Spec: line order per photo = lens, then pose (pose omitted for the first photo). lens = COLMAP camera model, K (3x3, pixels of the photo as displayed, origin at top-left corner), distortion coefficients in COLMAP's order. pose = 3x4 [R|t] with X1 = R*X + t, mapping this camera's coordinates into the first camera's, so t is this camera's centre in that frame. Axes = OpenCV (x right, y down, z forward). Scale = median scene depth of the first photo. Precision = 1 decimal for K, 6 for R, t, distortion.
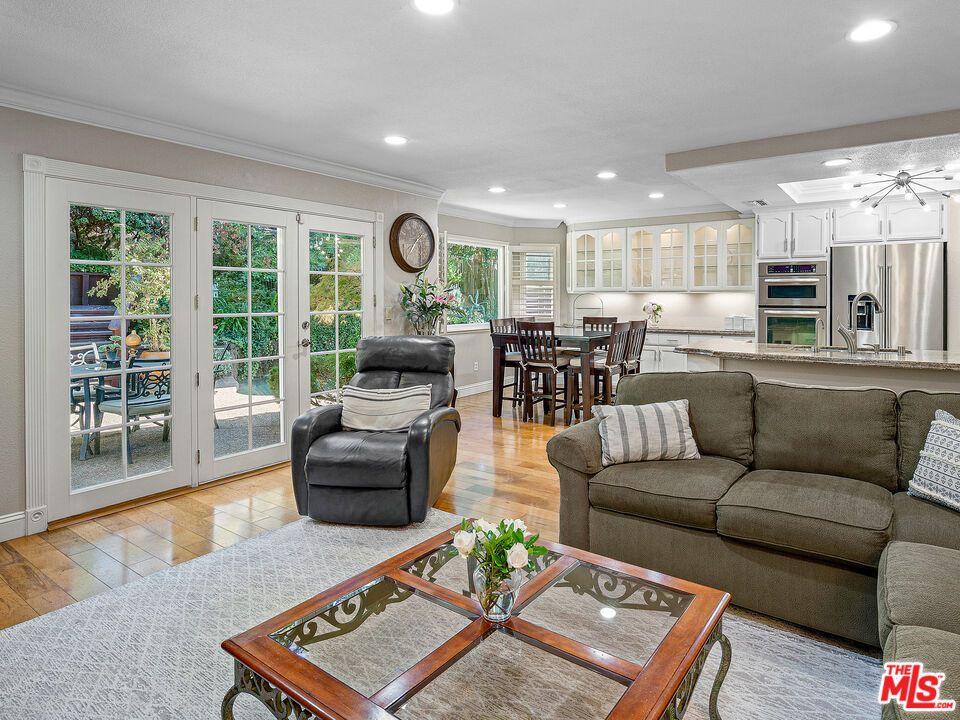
lens RADIAL K [[565.0, 0, 486.4], [0, 565.0, 360.1], [0, 0, 1]] dist [-0.003210, -0.000076]
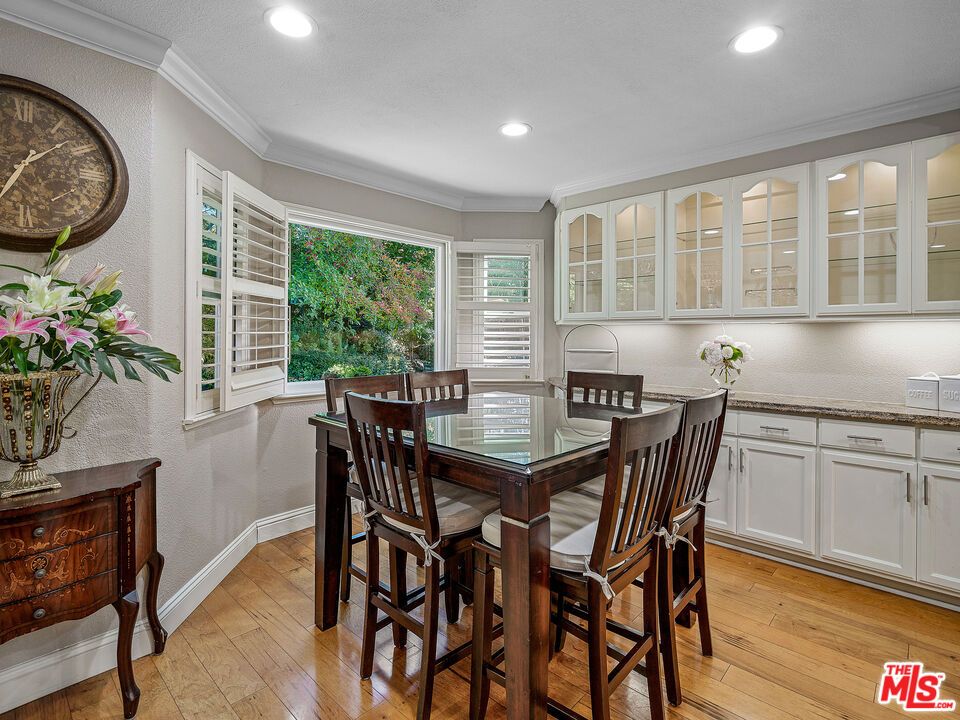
lens RADIAL K [[488.8, 0, 474.0], [0, 488.8, 358.7], [0, 0, 1]] dist [0.002460, 0.001438]
pose [[0.991795, 0.013431, -0.127132, 0.142920], [-0.021545, 0.997802, -0.062667, -0.058721], [0.126011, 0.064892, 0.989904, 0.579605]]
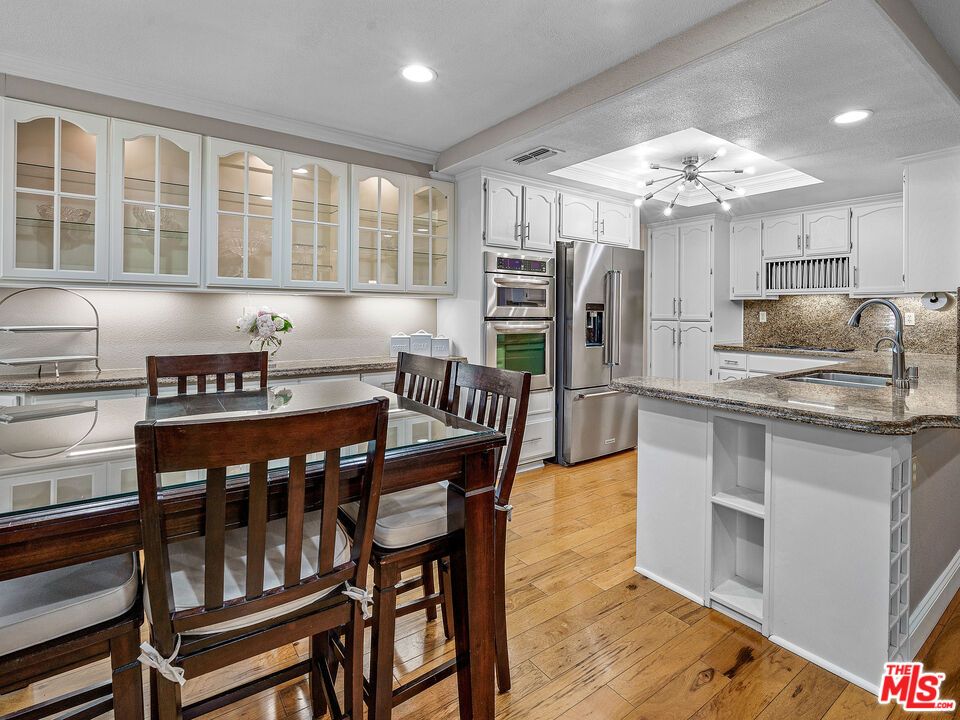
lens RADIAL K [[488.8, 0, 518.8], [0, 488.8, 316.9], [0, 0, 1]] dist [0.002460, 0.001438]
pose [[0.270041, -0.007653, 0.962818, -0.040939], [0.096348, 0.995164, -0.019112, -0.072129], [-0.958016, 0.097926, 0.269473, 0.706757]]
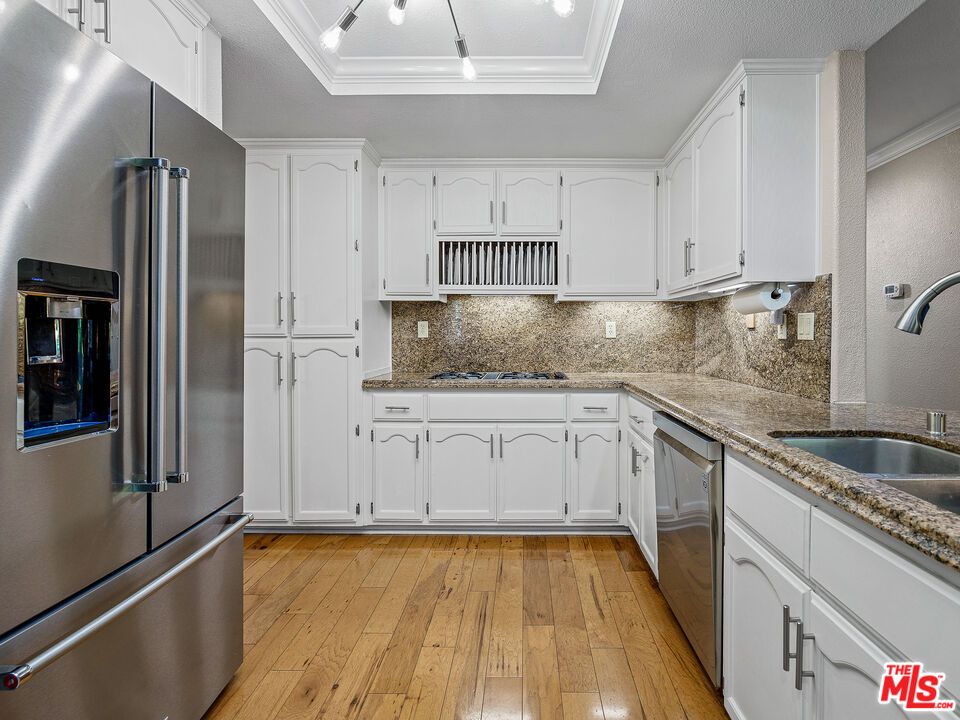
lens RADIAL K [[488.8, 0, 520.9], [0, 488.8, 336.2], [0, 0, 1]] dist [0.002460, 0.001438]
pose [[-0.592191, -0.001388, 0.805796, 0.367653], [0.087164, 0.994021, 0.065770, -0.066712], [-0.801069, 0.109185, -0.588529, 0.759022]]
